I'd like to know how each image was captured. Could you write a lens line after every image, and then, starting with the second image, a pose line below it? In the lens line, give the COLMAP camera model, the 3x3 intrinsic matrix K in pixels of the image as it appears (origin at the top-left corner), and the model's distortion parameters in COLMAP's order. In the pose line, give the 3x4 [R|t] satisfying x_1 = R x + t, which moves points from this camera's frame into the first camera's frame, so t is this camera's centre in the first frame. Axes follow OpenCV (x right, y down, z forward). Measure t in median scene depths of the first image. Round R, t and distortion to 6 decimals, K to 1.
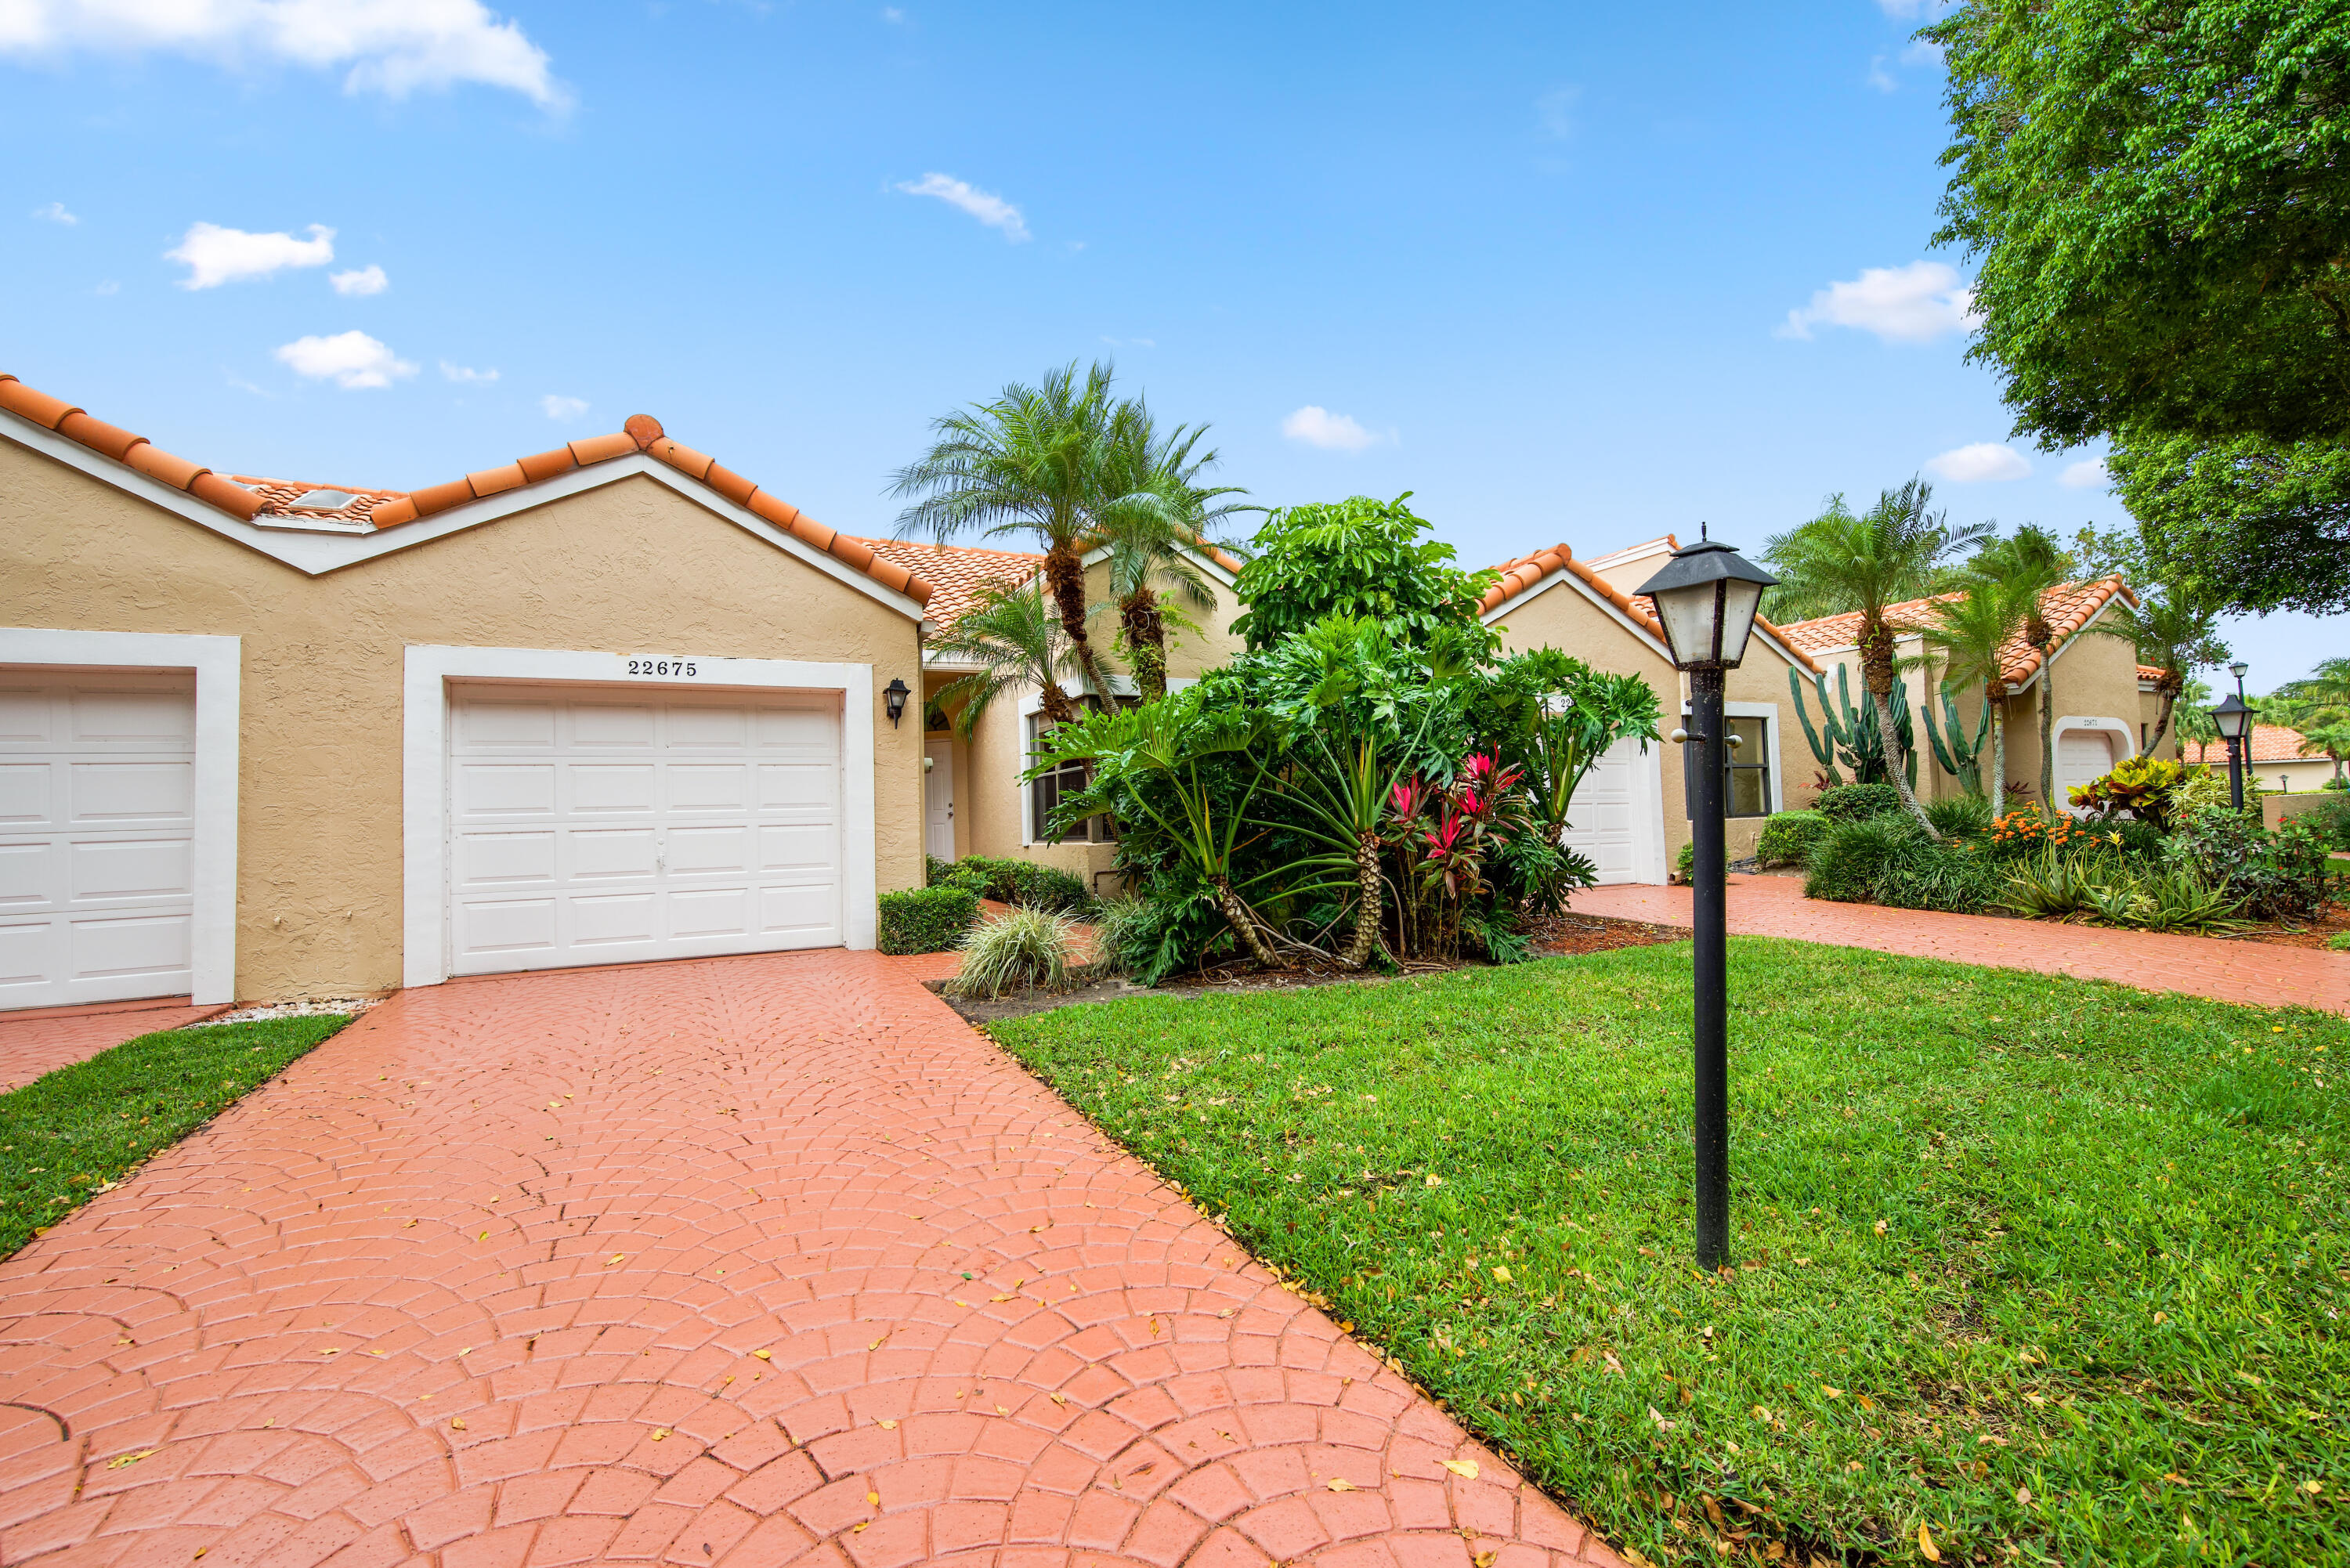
lens RADIAL K [[1009.5, 0, 1174.6], [0, 1009.5, 778.1], [0, 0, 1]] dist [0.000123, -0.000034]
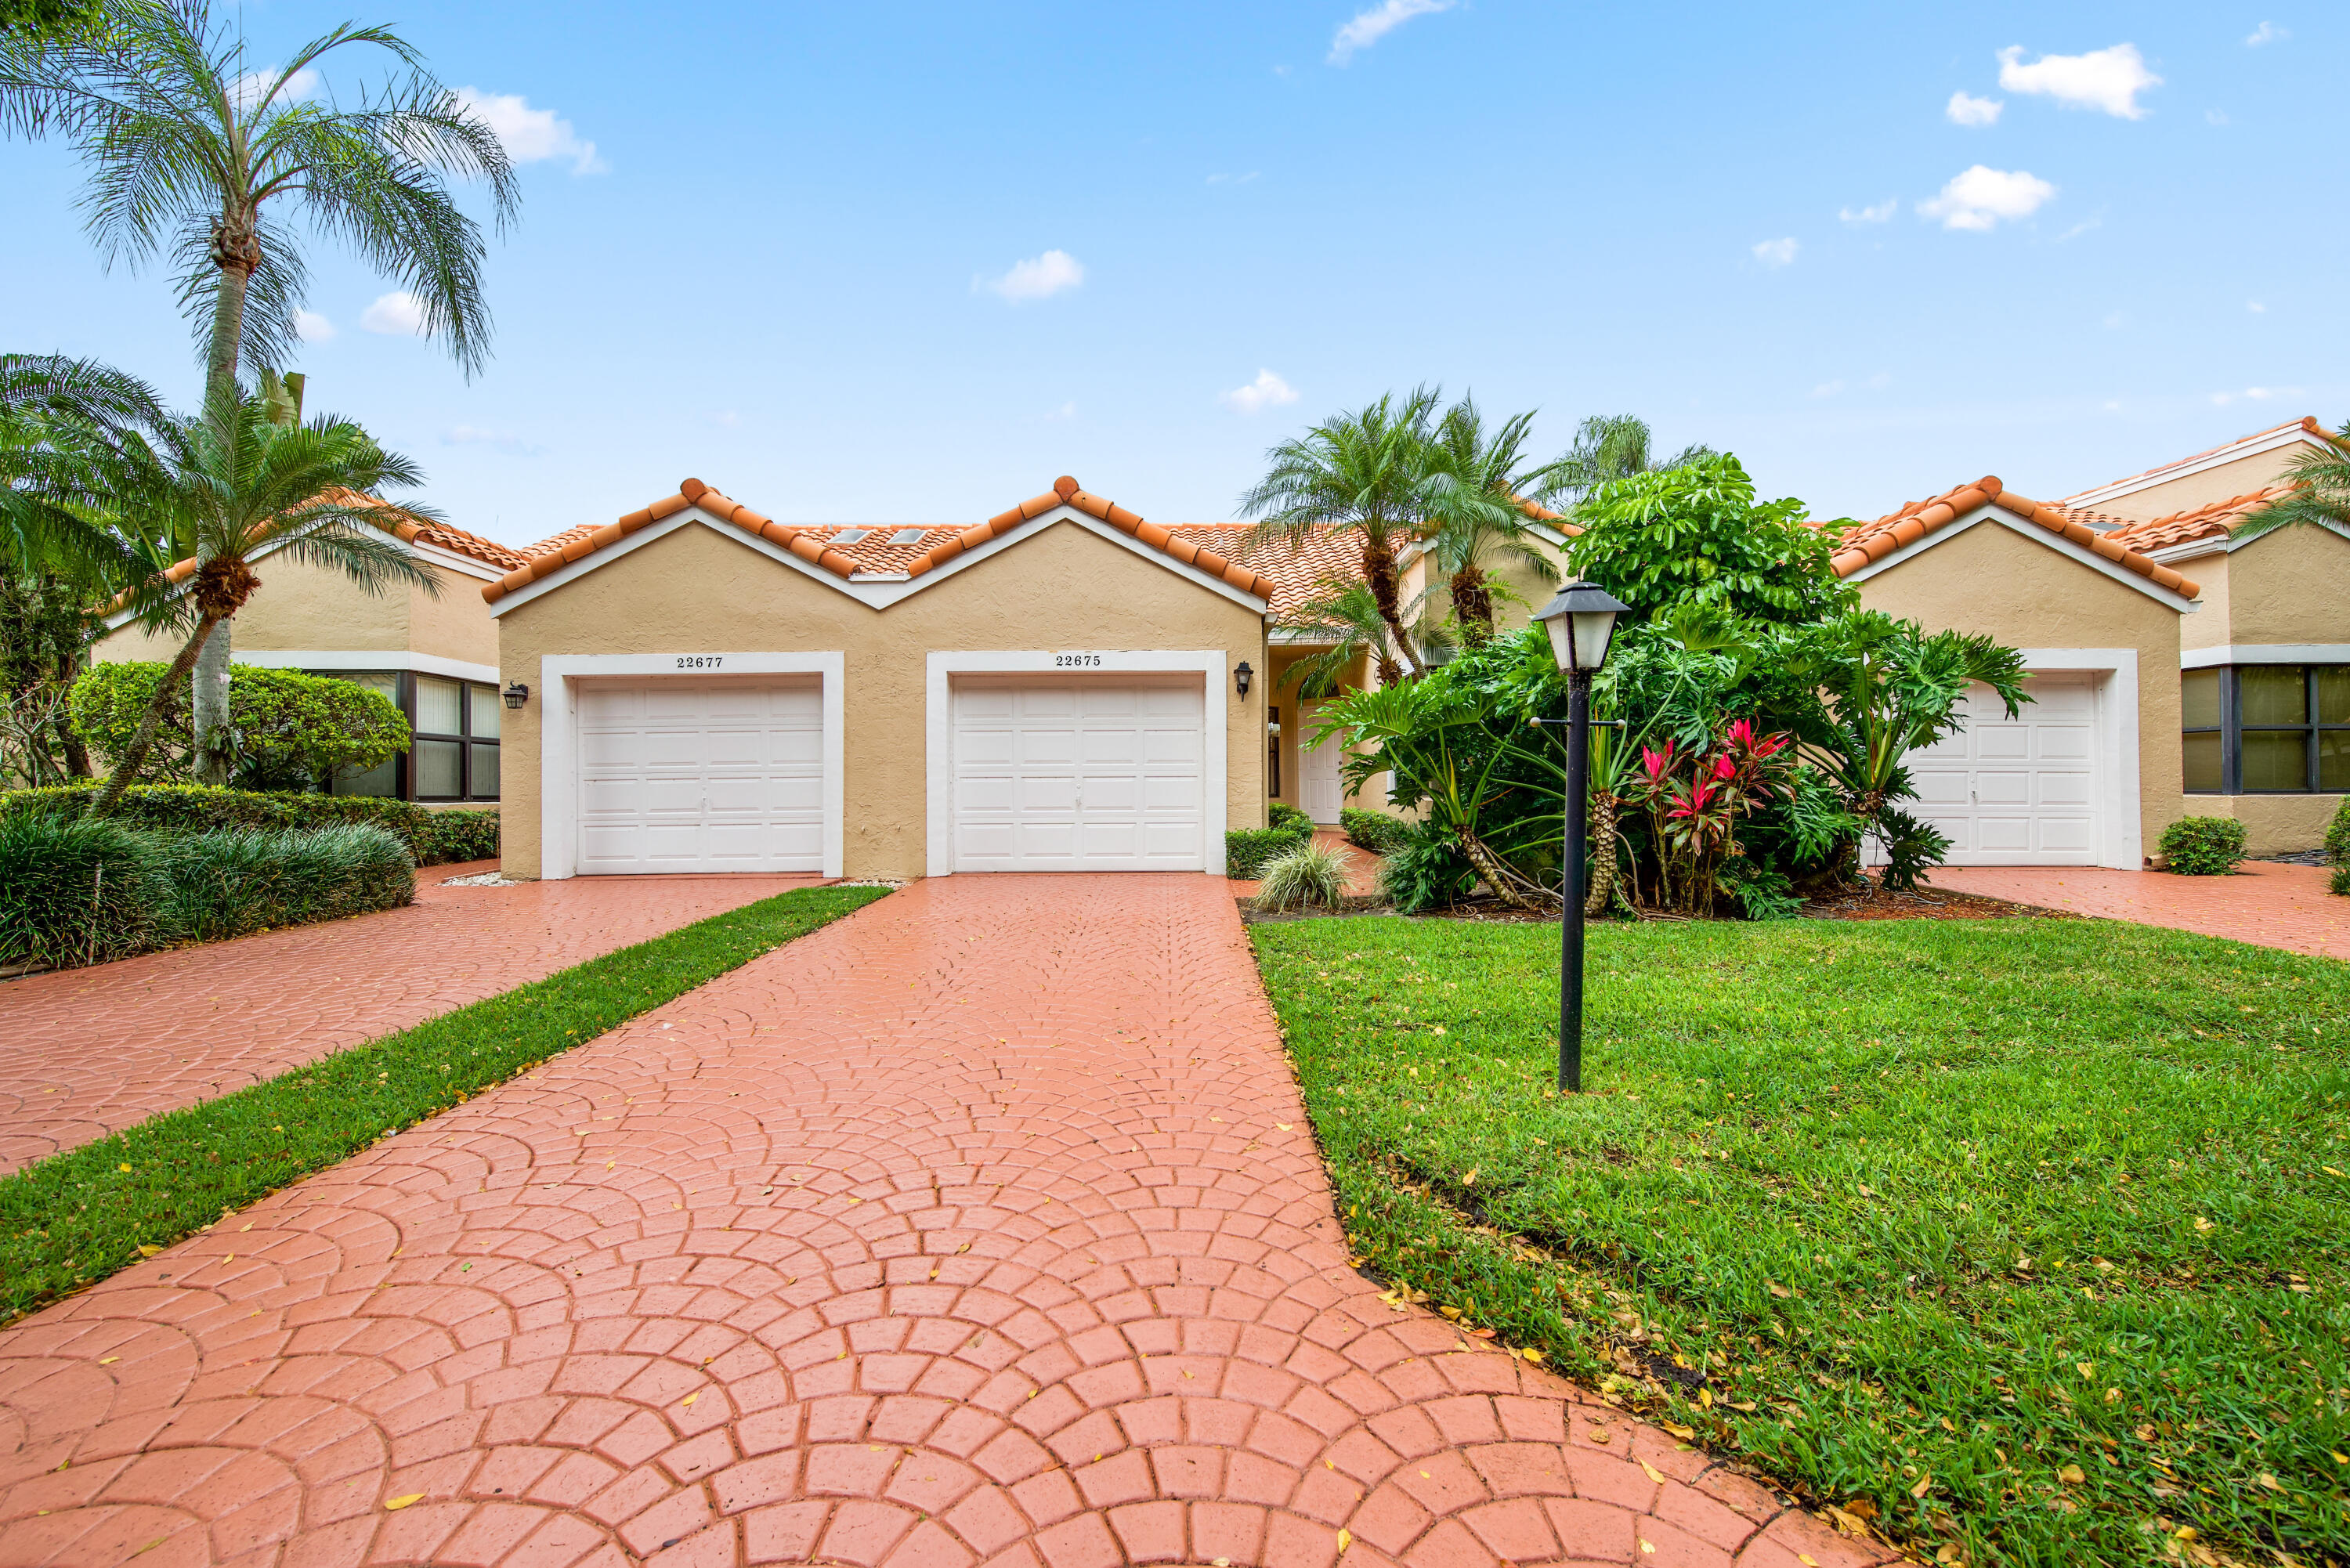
lens RADIAL K [[1009.5, 0, 1174.6], [0, 1009.5, 778.1], [0, 0, 1]] dist [0.000123, -0.000034]
pose [[0.894292, 0.021207, -0.446981, 0.226538], [-0.002432, 0.999092, 0.042536, -0.007483], [0.447477, -0.036952, 0.893532, -0.175785]]
